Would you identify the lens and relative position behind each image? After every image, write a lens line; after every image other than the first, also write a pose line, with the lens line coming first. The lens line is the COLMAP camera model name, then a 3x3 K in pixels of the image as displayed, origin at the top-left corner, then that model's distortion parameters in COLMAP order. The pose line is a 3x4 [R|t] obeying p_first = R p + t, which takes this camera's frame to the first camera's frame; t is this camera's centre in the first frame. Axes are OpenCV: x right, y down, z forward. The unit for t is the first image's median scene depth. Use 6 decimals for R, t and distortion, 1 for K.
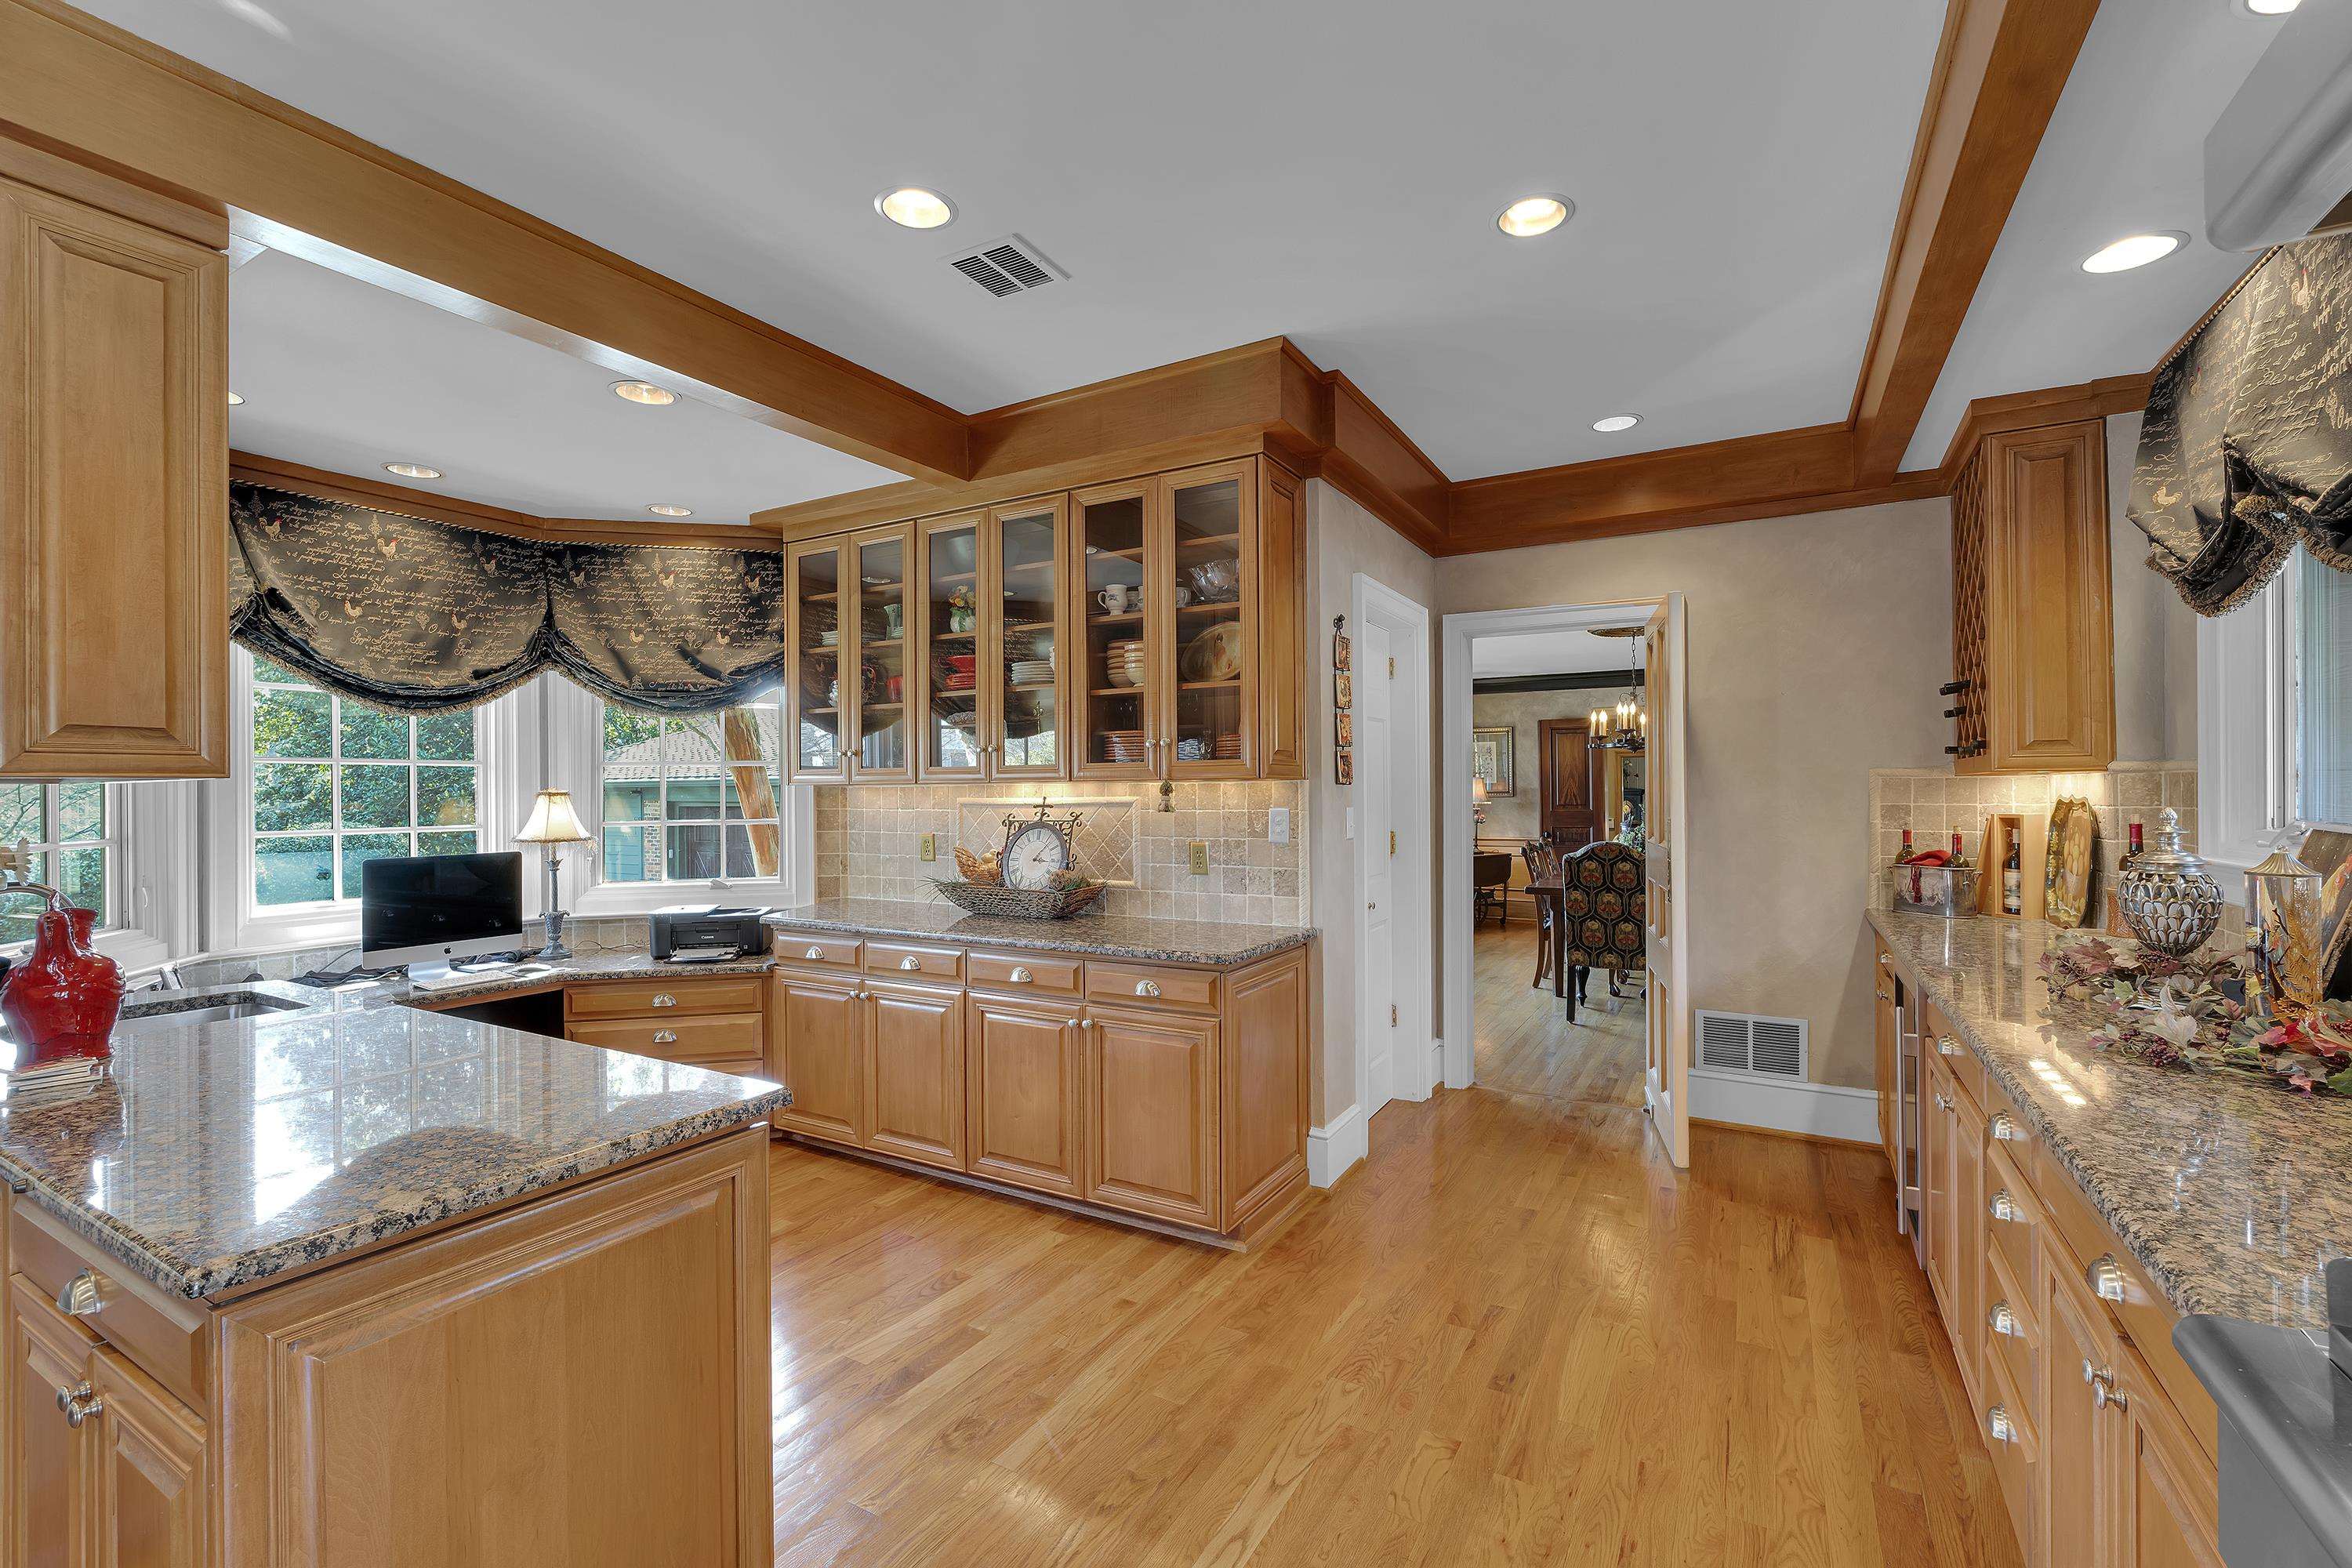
lens RADIAL K [[1019.0, 0, 1176.0], [0, 1019.0, 784.0], [0, 0, 1]] dist [-0.001833, -0.000257]
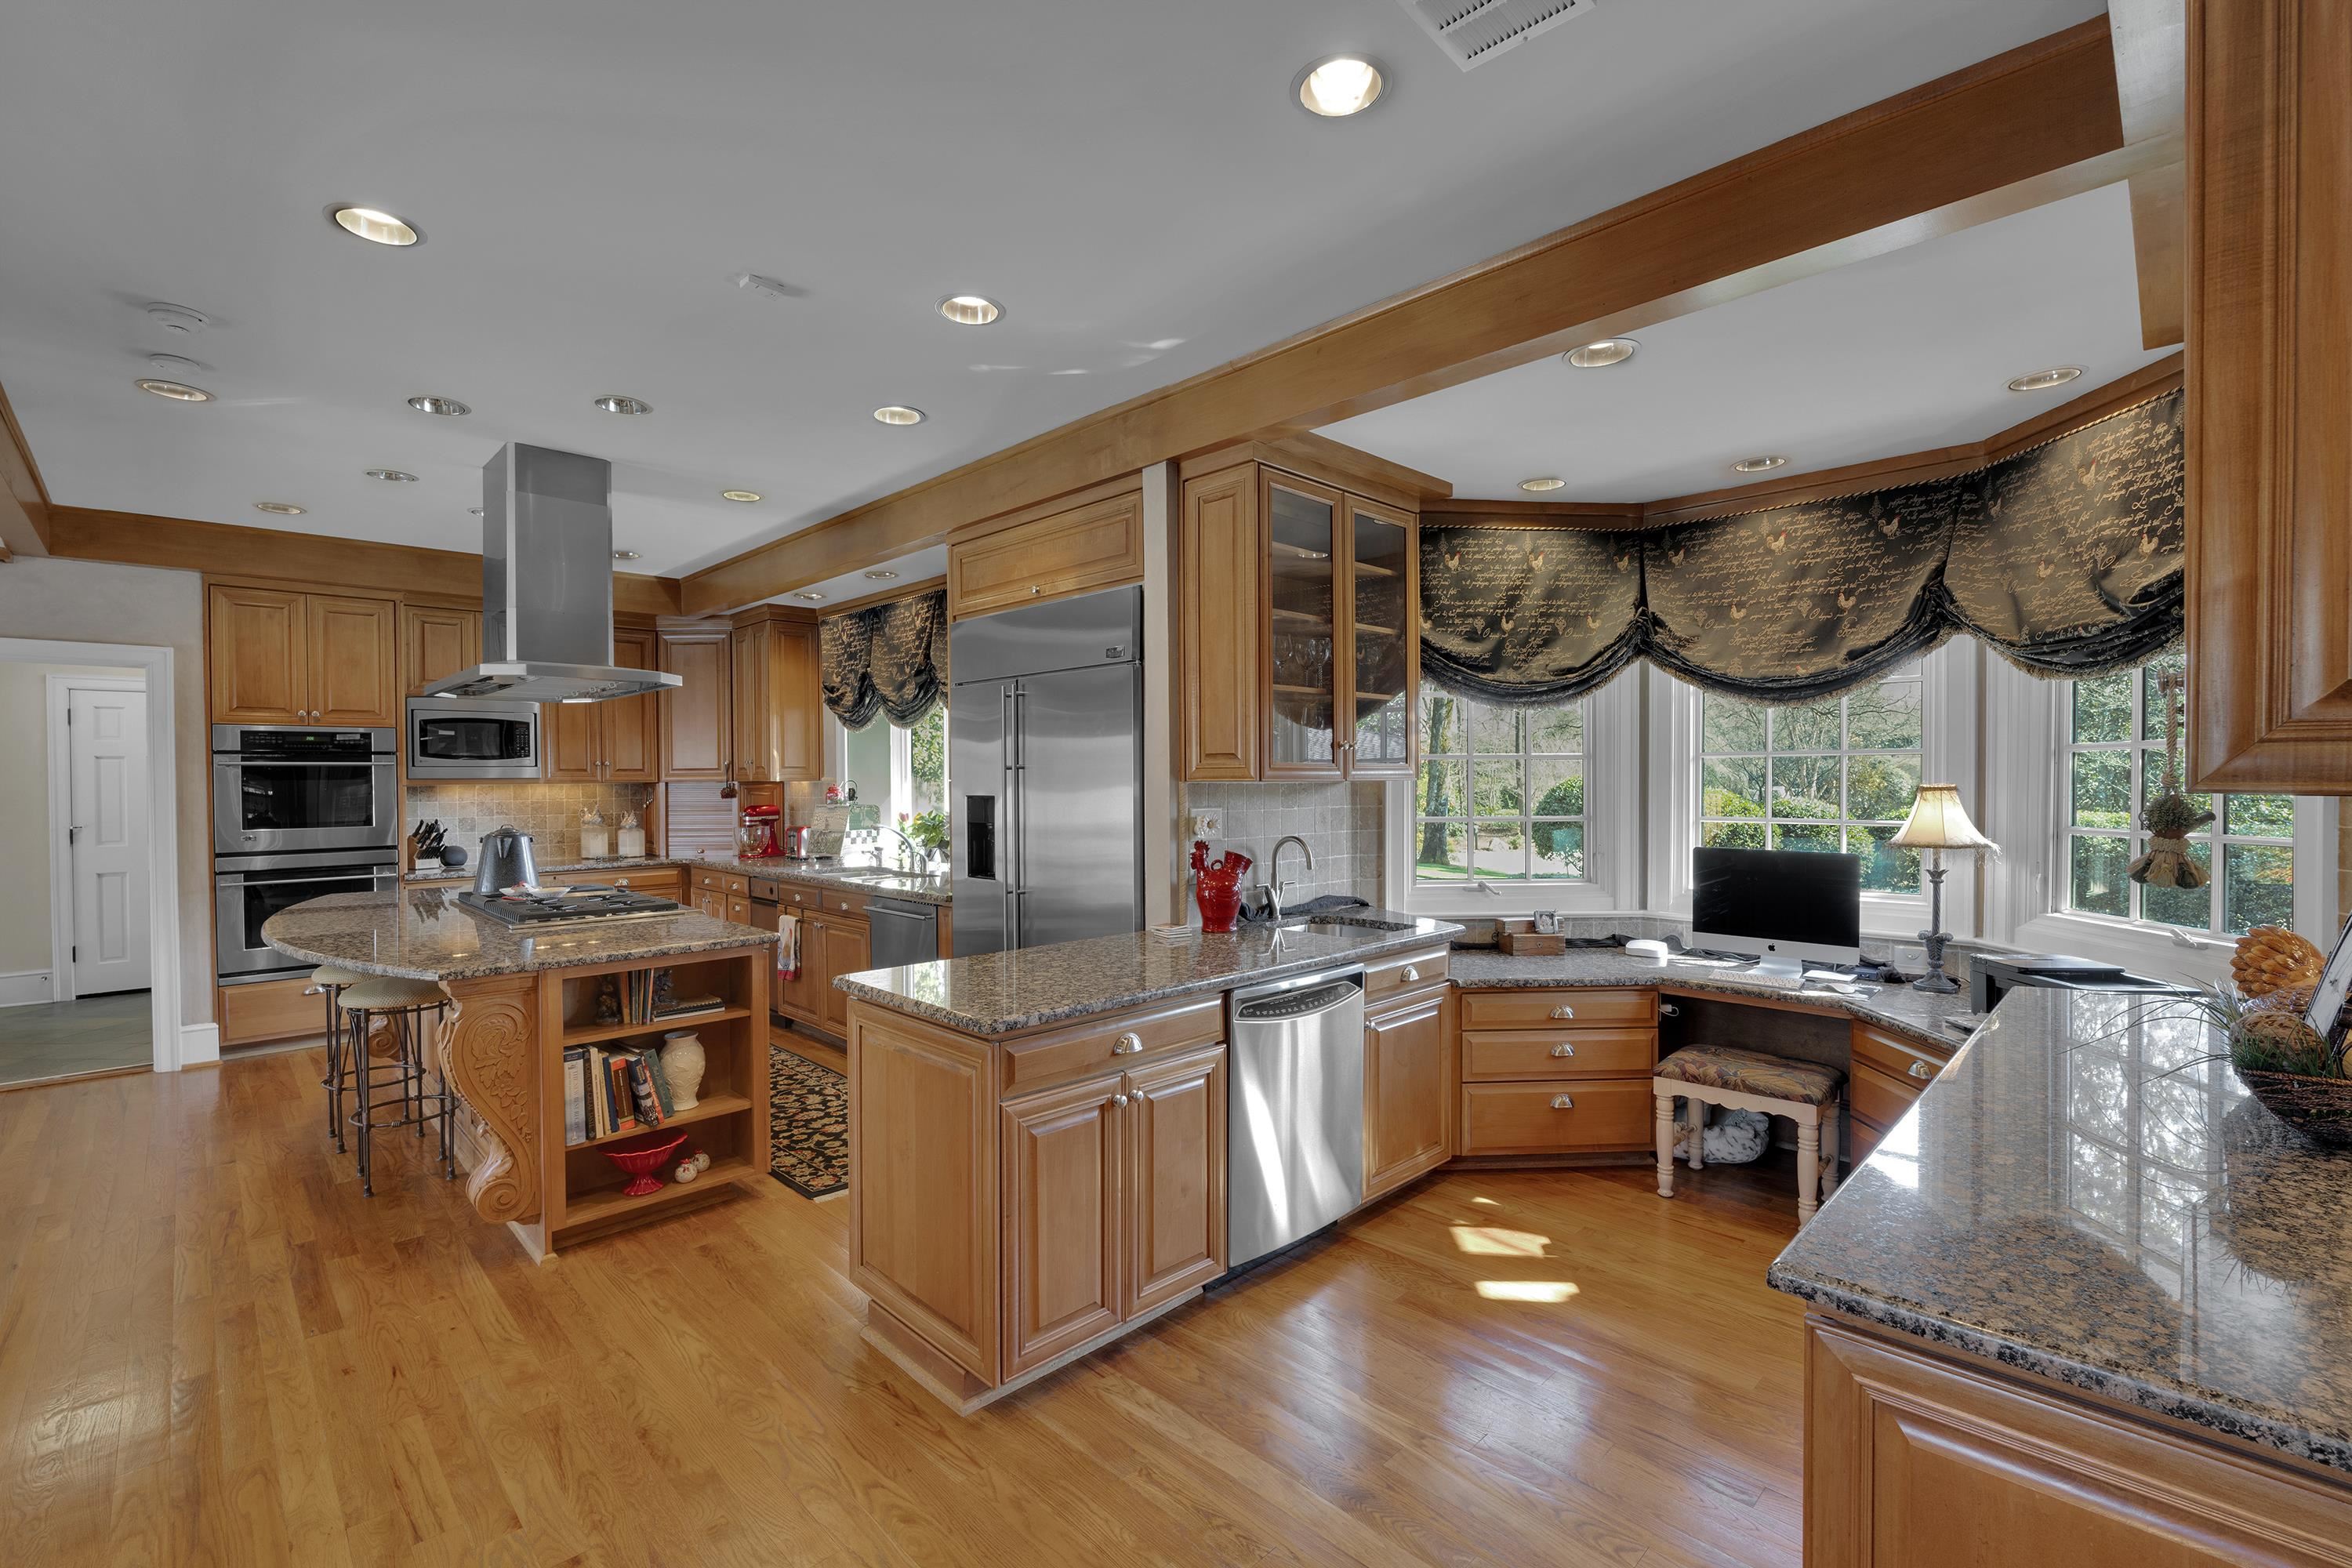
lens RADIAL K [[1019.0, 0, 1176.0], [0, 1019.0, 784.0], [0, 0, 1]] dist [-0.001833, -0.000257]
pose [[-0.263577, 0.018904, -0.964453, 0.387218], [0.011934, 0.999795, 0.016335, -0.016762], [0.964564, -0.007205, -0.263749, 0.731360]]
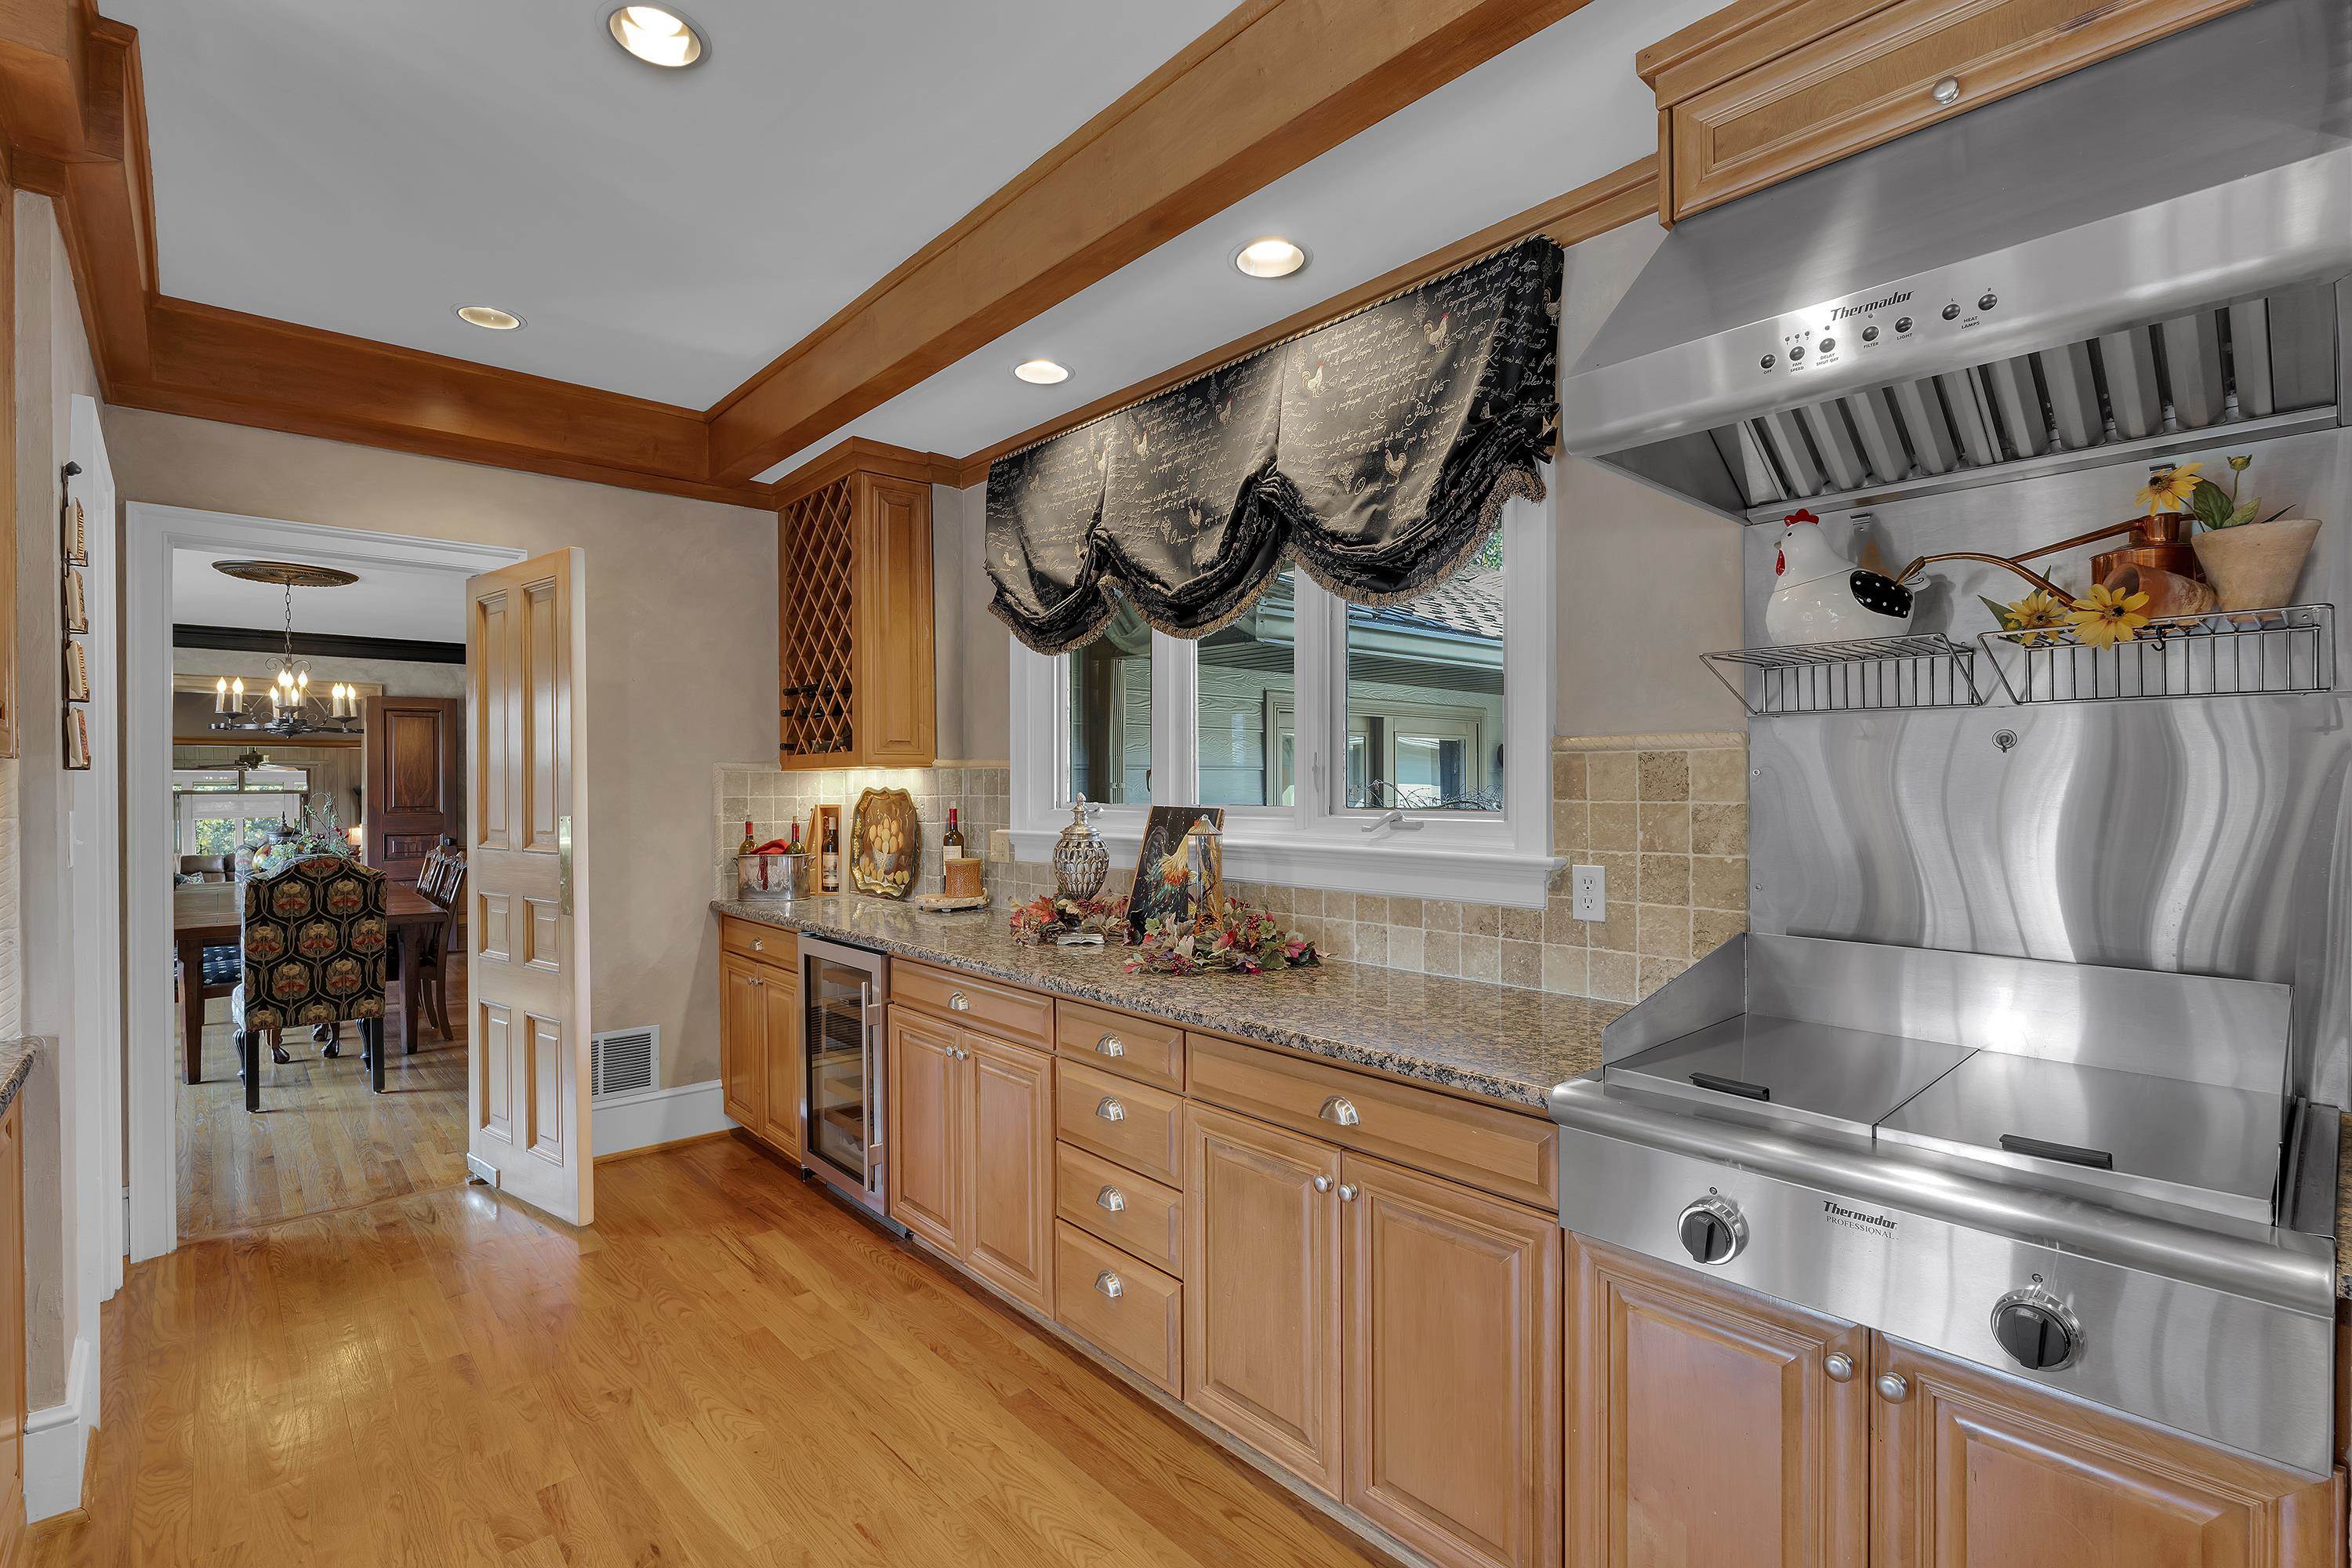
lens RADIAL K [[1073.3, 0, 1176.0], [0, 1073.3, 784.0], [0, 0, 1]] dist [-0.012174, -0.000331]
pose [[0.304134, 0.001611, 0.952628, -0.207386], [-0.001153, 0.999998, -0.001323, 0.007902], [-0.952629, -0.000696, 0.304135, 0.260940]]
